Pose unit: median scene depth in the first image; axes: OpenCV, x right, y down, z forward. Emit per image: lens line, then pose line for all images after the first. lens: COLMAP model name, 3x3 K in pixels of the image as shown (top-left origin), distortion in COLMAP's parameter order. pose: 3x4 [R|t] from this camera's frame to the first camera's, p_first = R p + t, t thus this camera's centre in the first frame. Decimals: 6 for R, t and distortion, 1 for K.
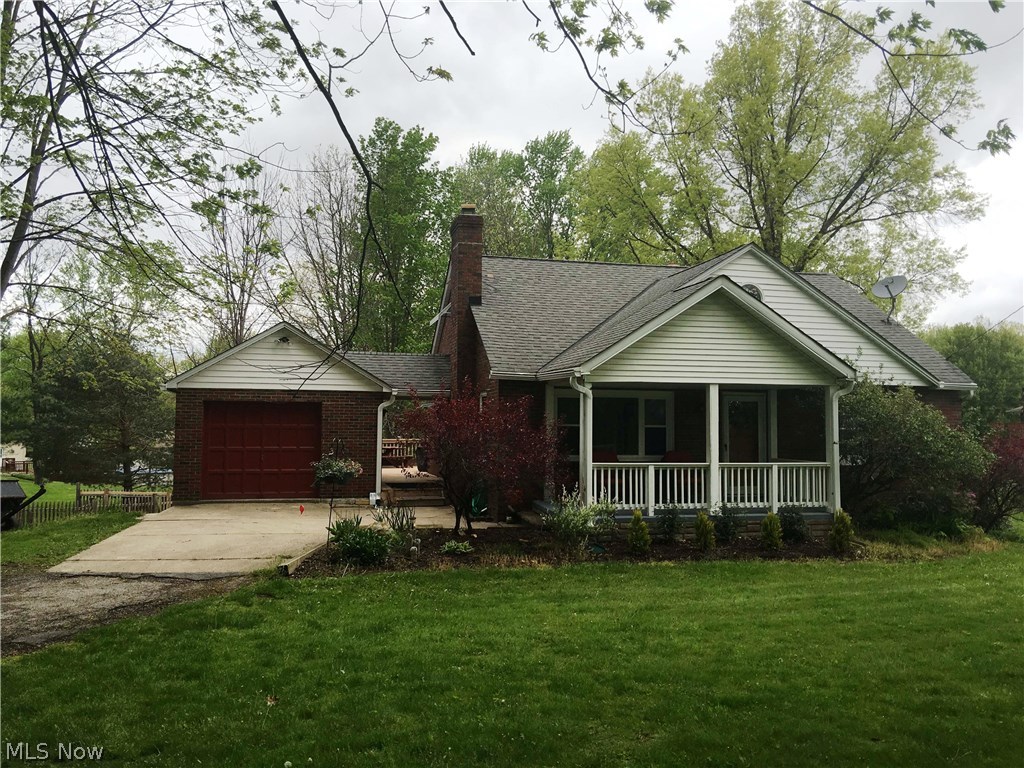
lens RADIAL K [[867.4, 0, 512.0], [0, 867.4, 378.8], [0, 0, 1]] dist [0.044273, -0.090823]
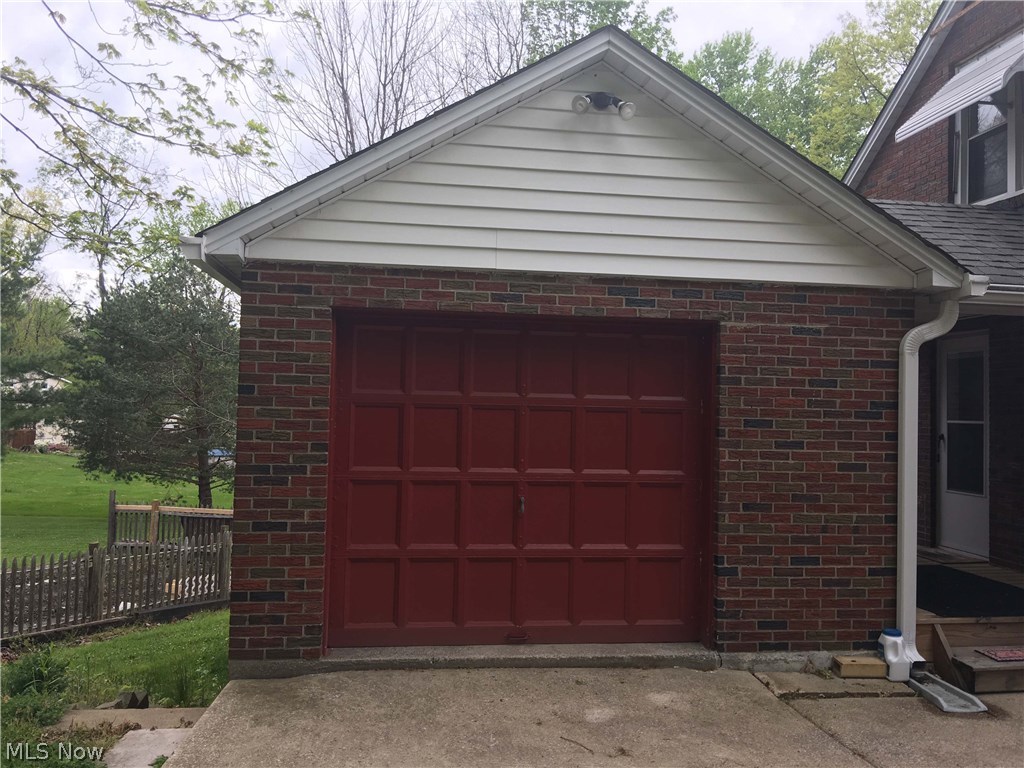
lens RADIAL K [[867.4, 0, 508.3], [0, 867.4, 380.5], [0, 0, 1]] dist [0.044273, -0.090823]
pose [[0.994461, 0.010527, -0.104580, -0.313691], [-0.008103, 0.999689, 0.023578, 0.049047], [0.104795, -0.022600, 0.994237, 0.848854]]
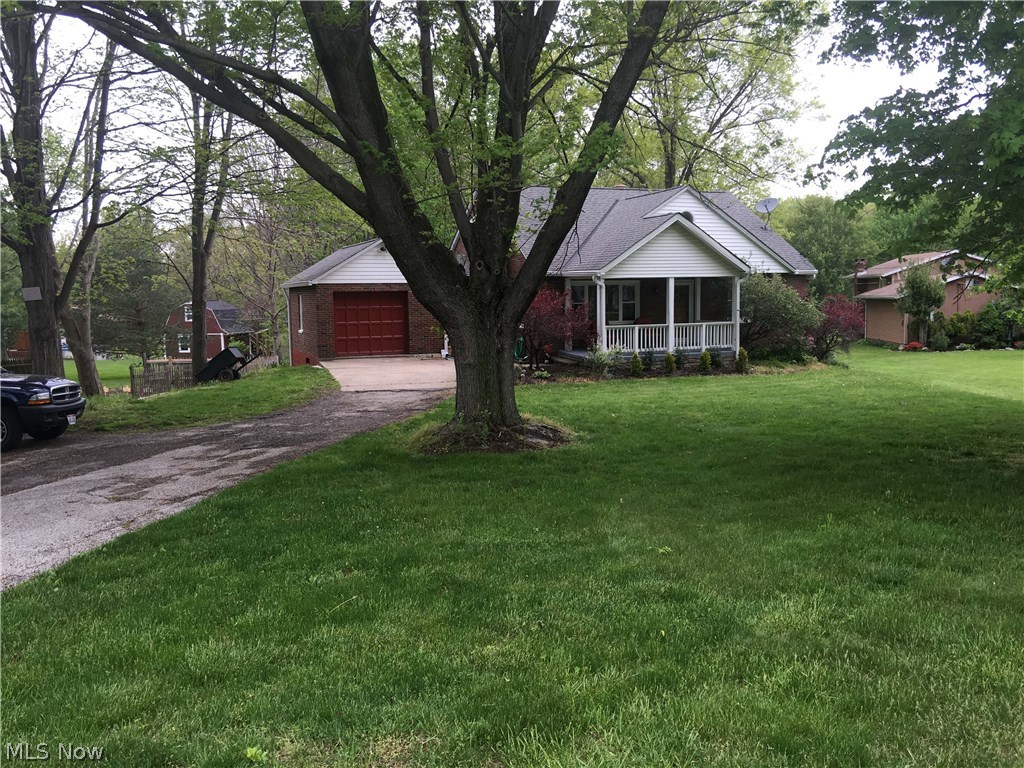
lens RADIAL K [[867.4, 0, 512.1], [0, 867.4, 390.8], [0, 0, 1]] dist [0.044273, -0.090823]
pose [[0.988672, -0.038650, 0.145031, -0.321196], [0.014047, 0.985863, 0.166963, -0.061834], [-0.149434, -0.163035, 0.975238, -0.626875]]
